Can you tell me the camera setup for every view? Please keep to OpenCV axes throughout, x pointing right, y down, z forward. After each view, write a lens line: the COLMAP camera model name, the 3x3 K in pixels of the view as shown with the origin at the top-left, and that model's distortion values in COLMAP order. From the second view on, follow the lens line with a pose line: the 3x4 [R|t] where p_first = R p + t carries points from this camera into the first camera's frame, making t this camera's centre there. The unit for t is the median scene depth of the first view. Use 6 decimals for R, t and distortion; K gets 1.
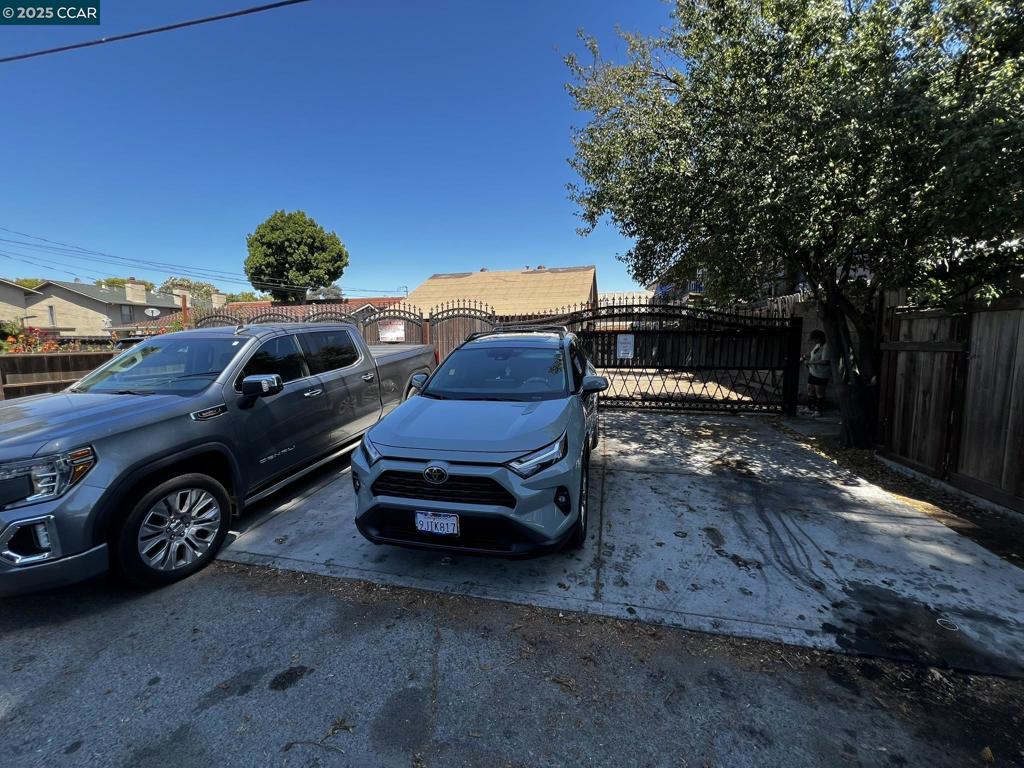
lens RADIAL K [[412.1, 0, 509.6], [0, 412.1, 382.2], [0, 0, 1]] dist [-0.003053, 0.000990]
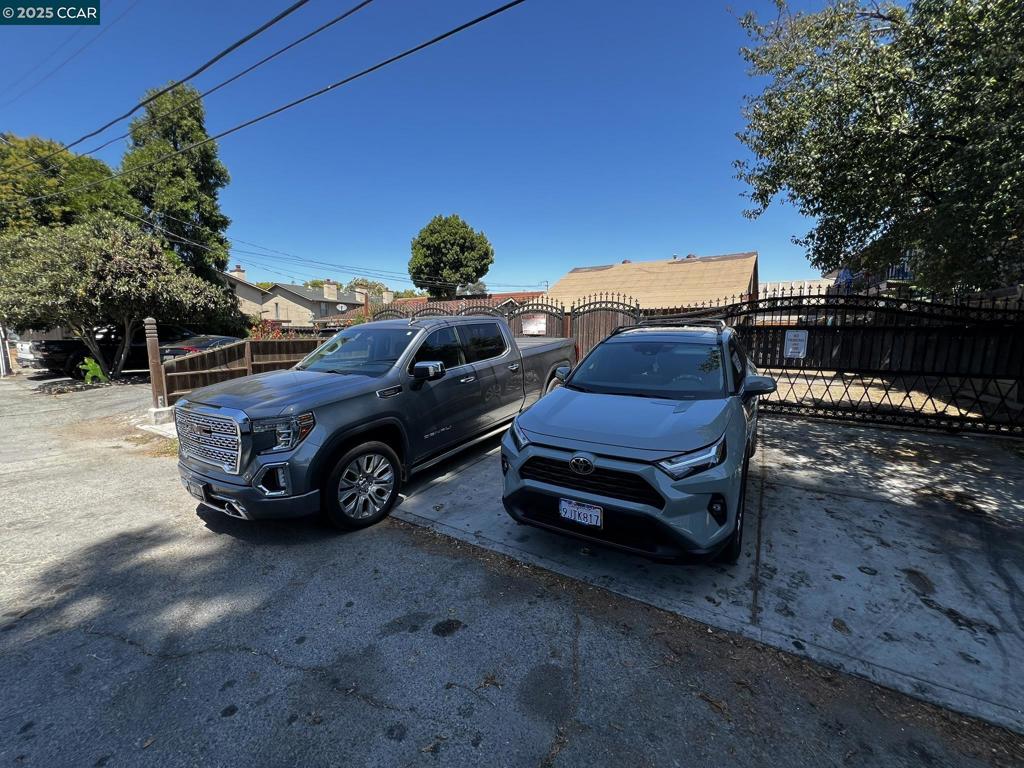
lens RADIAL K [[412.1, 0, 509.6], [0, 412.1, 382.2], [0, 0, 1]] dist [-0.003053, 0.000990]
pose [[0.948410, 0.051198, -0.312887, -0.020049], [-0.046672, 0.998669, 0.021943, 0.002869], [0.313594, -0.006208, 0.949537, -0.009233]]
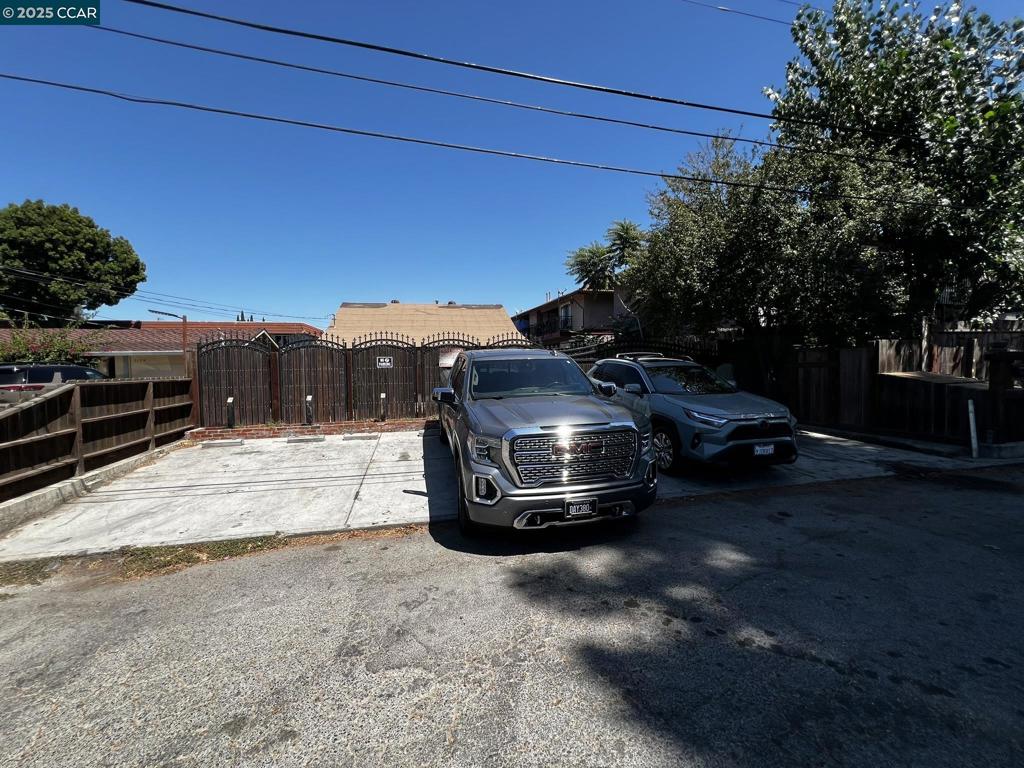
lens RADIAL K [[411.8, 0, 512.0], [0, 411.8, 384.0], [0, 0, 1]] dist [-0.000686, 0.000133]
pose [[0.892180, -0.022848, 0.451101, -1.052909], [0.056371, 0.996544, -0.061016, 0.040792], [-0.448148, 0.079867, 0.890385, -0.116966]]
